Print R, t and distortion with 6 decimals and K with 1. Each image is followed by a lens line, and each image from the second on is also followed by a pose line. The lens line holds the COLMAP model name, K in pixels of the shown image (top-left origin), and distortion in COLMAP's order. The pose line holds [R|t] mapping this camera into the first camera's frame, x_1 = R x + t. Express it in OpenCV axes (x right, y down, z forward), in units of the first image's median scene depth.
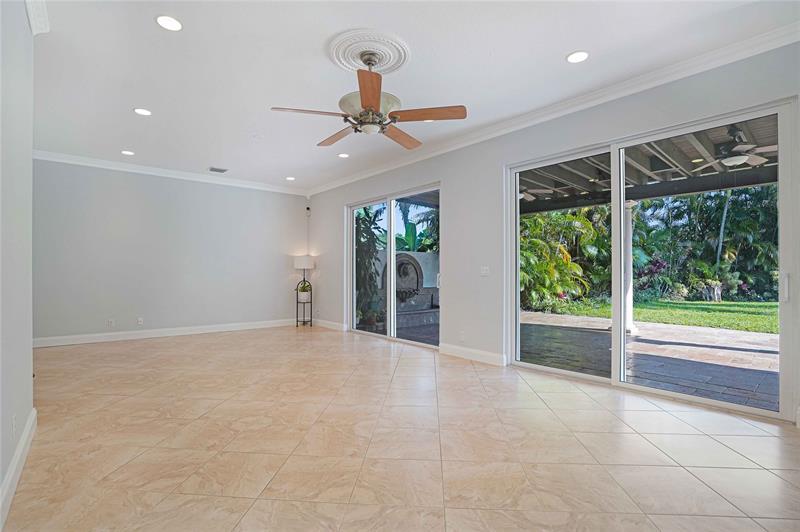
lens RADIAL K [[384.0, 0, 400.3], [0, 384.0, 270.9], [0, 0, 1]] dist [-0.059203, 0.025972]
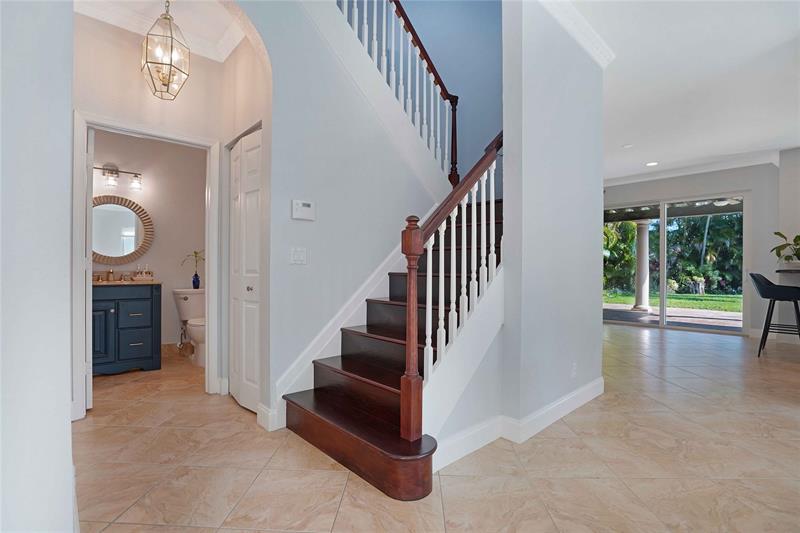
lens RADIAL K [[384.0, 0, 400.3], [0, 384.0, 271.4], [0, 0, 1]] dist [-0.059203, 0.025972]
pose [[0.999325, 0.004284, 0.036492, -0.193954], [-0.004451, 0.999980, 0.004499, 0.005002], [-0.036472, -0.004658, 0.999324, -0.201206]]
